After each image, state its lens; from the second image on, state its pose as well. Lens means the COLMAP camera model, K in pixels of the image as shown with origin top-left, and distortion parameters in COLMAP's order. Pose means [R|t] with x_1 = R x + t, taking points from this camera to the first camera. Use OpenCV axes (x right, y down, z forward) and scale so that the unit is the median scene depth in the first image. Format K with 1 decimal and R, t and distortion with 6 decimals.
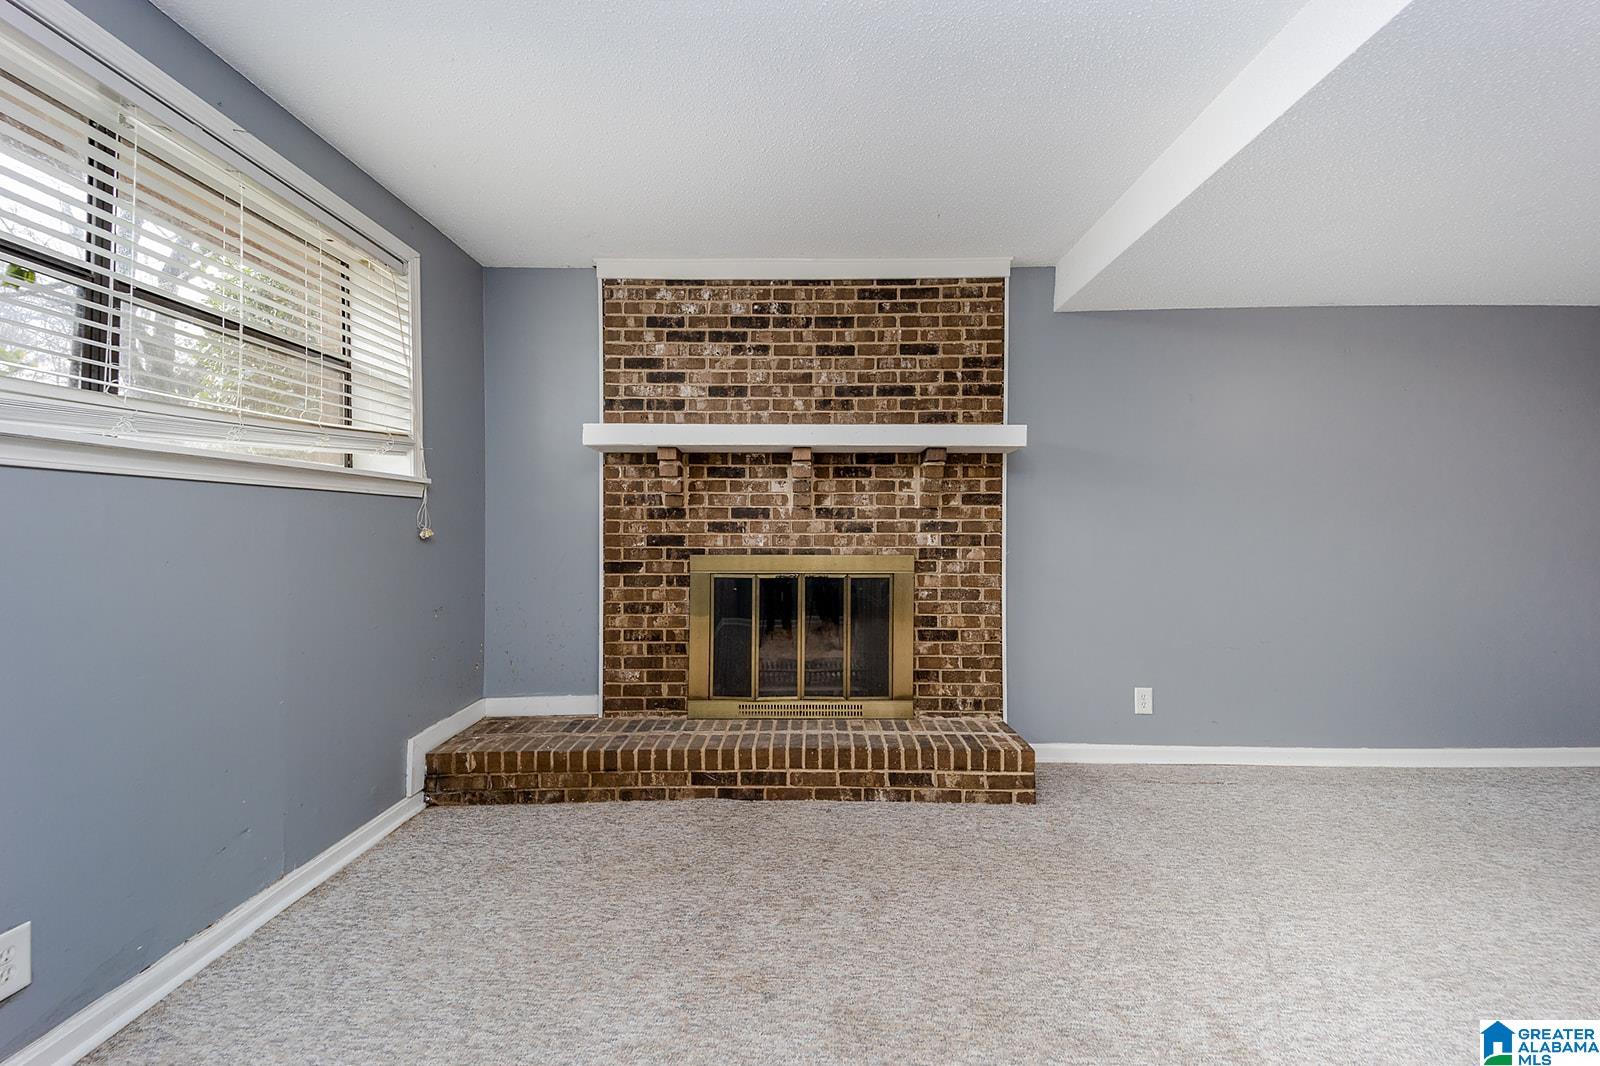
lens RADIAL K [[611.3, 0, 805.2], [0, 611.3, 526.8], [0, 0, 1]] dist [0.081525, -0.037444]
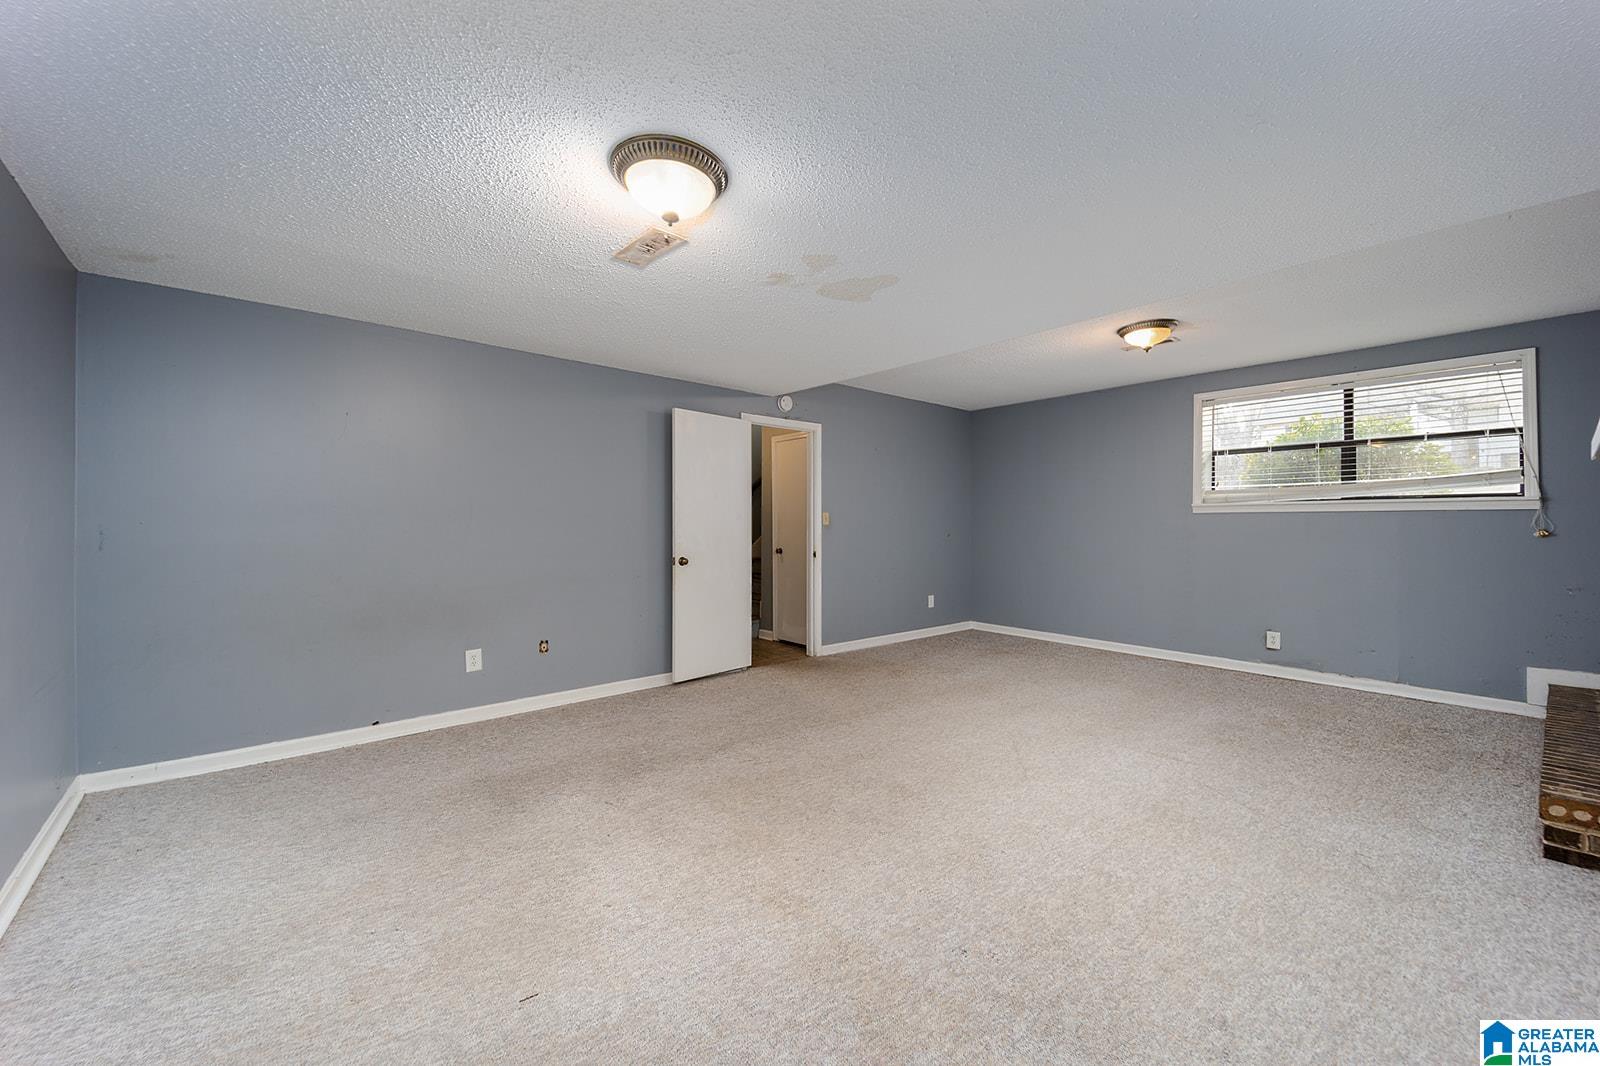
lens RADIAL K [[625.7, 0, 797.8], [0, 625.7, 518.2], [0, 0, 1]] dist [0.088067, -0.040663]
pose [[-0.756132, -0.010171, -0.654340, 1.478226], [-0.002932, 0.999922, -0.012154, -0.001221], [0.654412, -0.007272, -0.756103, 0.873723]]
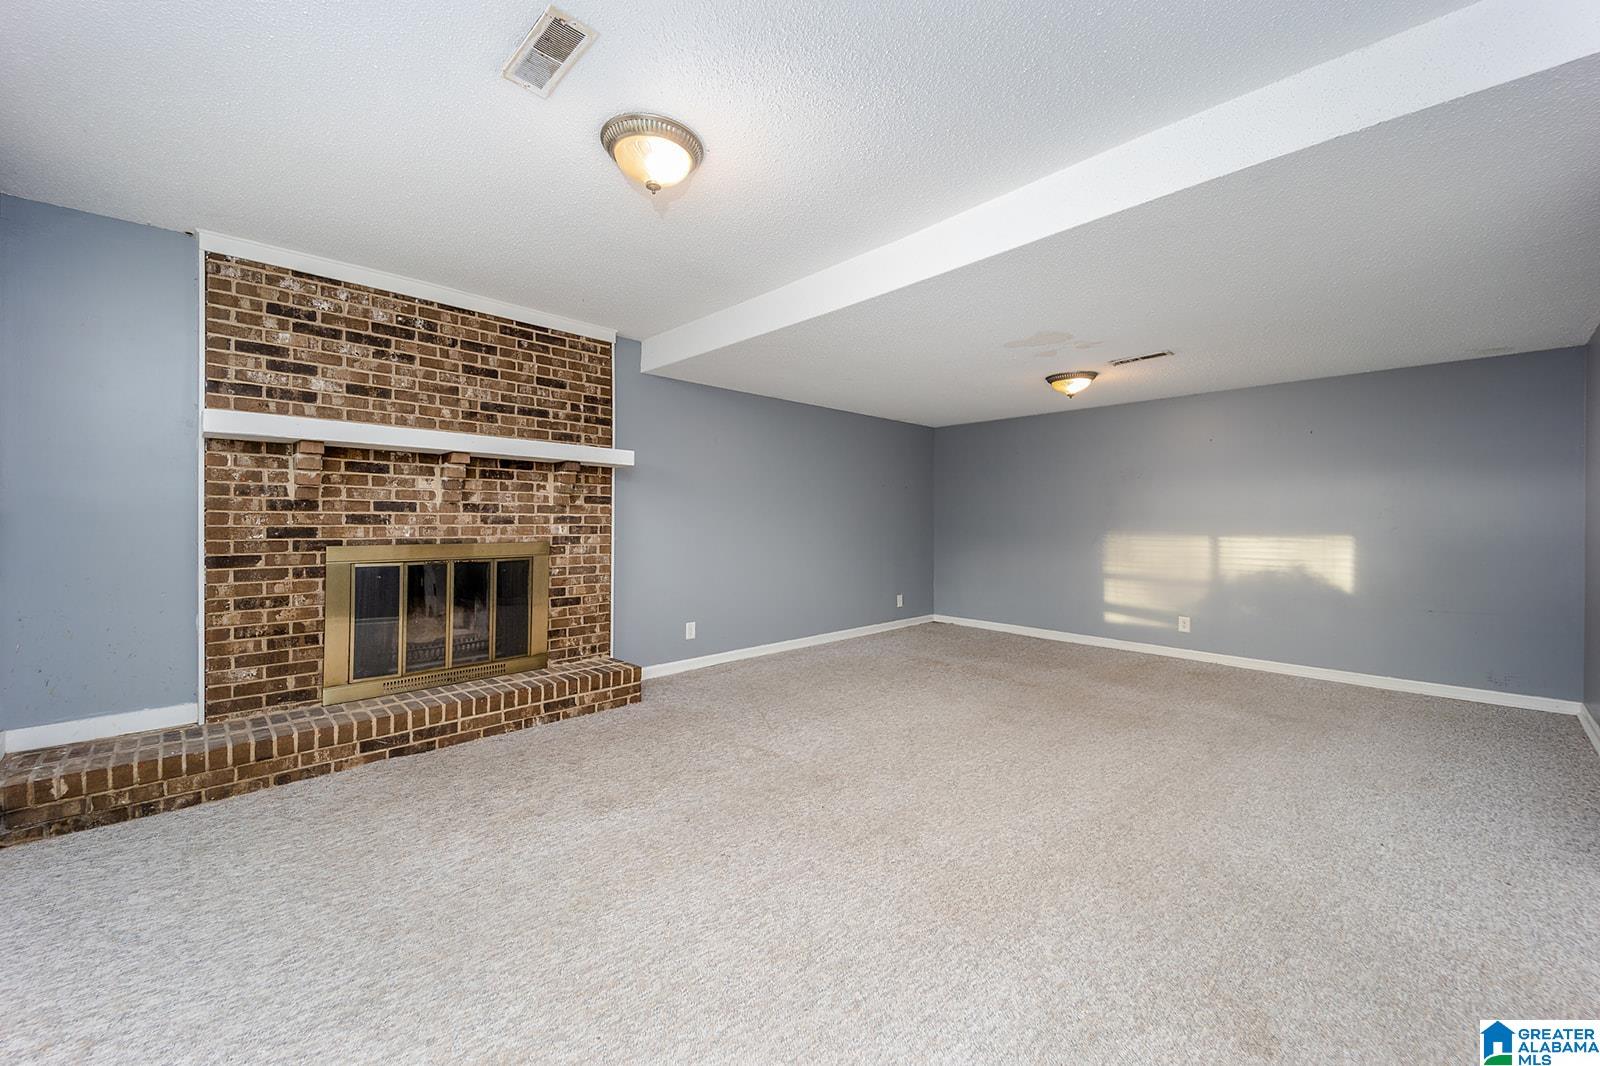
lens RADIAL K [[611.2, 0, 793.5], [0, 611.2, 524.0], [0, 0, 1]] dist [0.080233, -0.037907]
pose [[0.719249, -0.000629, 0.694753, -0.355402], [-0.005922, 0.999958, 0.007037, -0.003371], [-0.694728, -0.009176, 0.719214, -0.294254]]
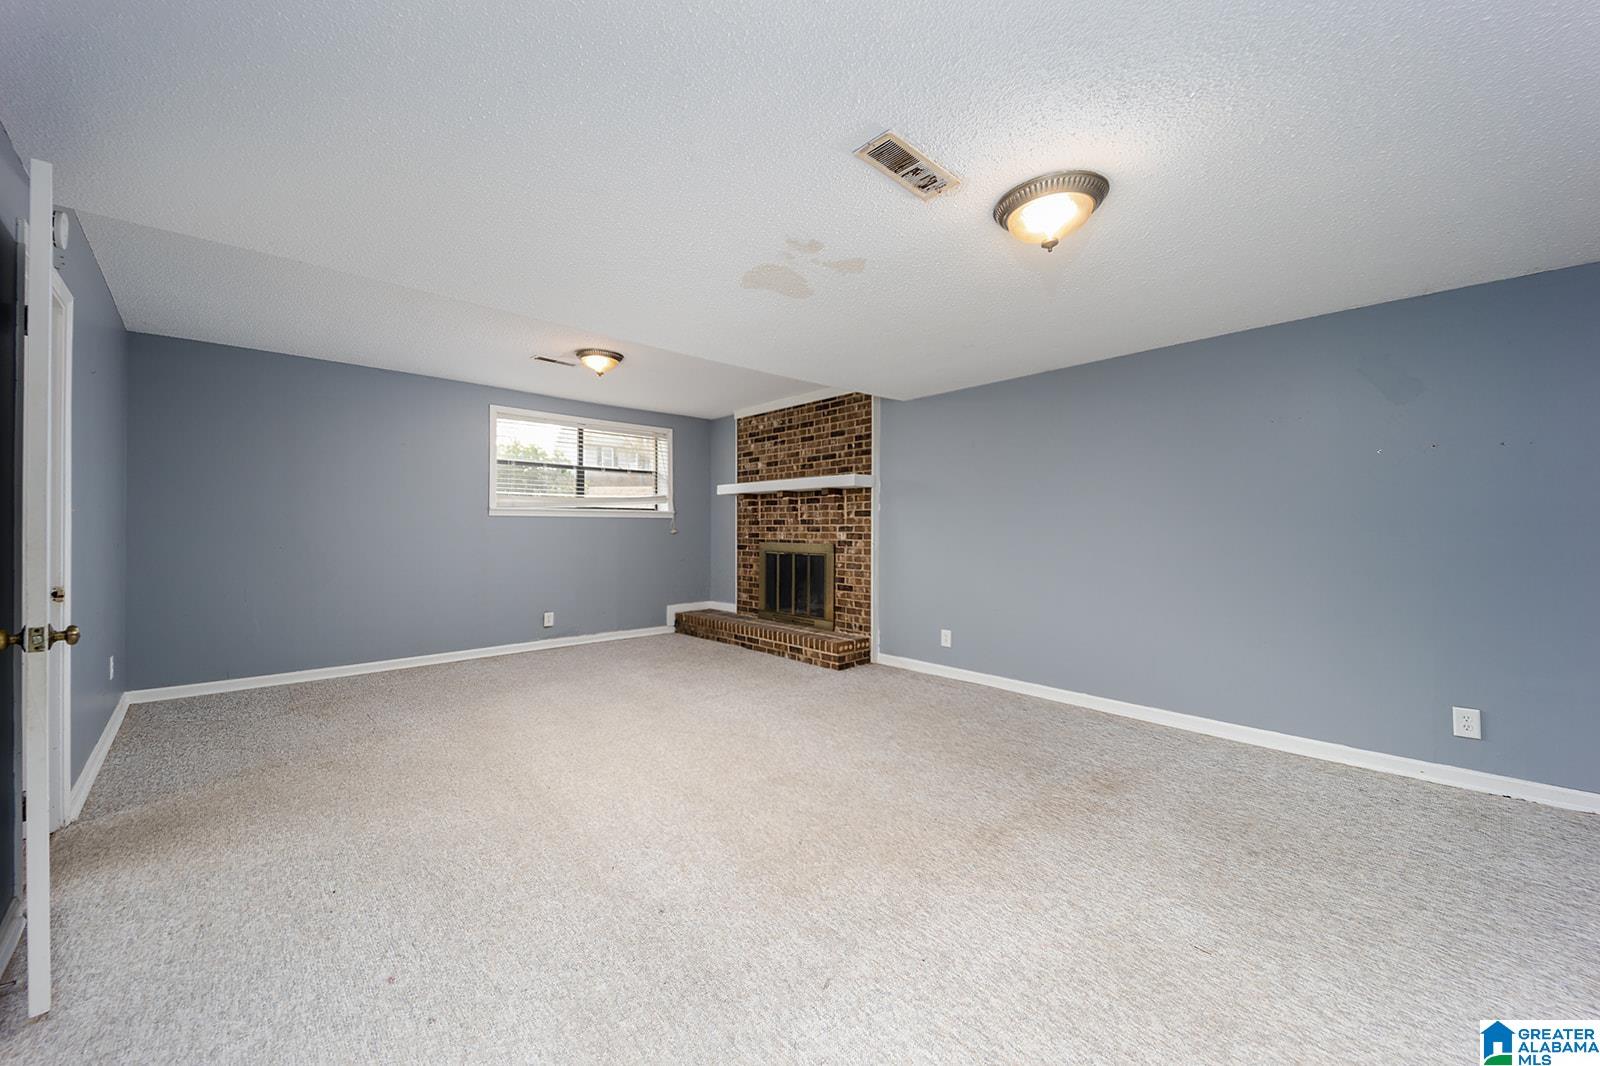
lens RADIAL K [[611.3, 0, 805.2], [0, 611.3, 526.8], [0, 0, 1]] dist [0.081525, -0.037444]
pose [[0.680970, -0.002874, -0.732306, 1.472211], [0.000770, 0.999995, -0.003208, -0.000282], [0.732311, 0.001621, 0.680968, -0.331714]]
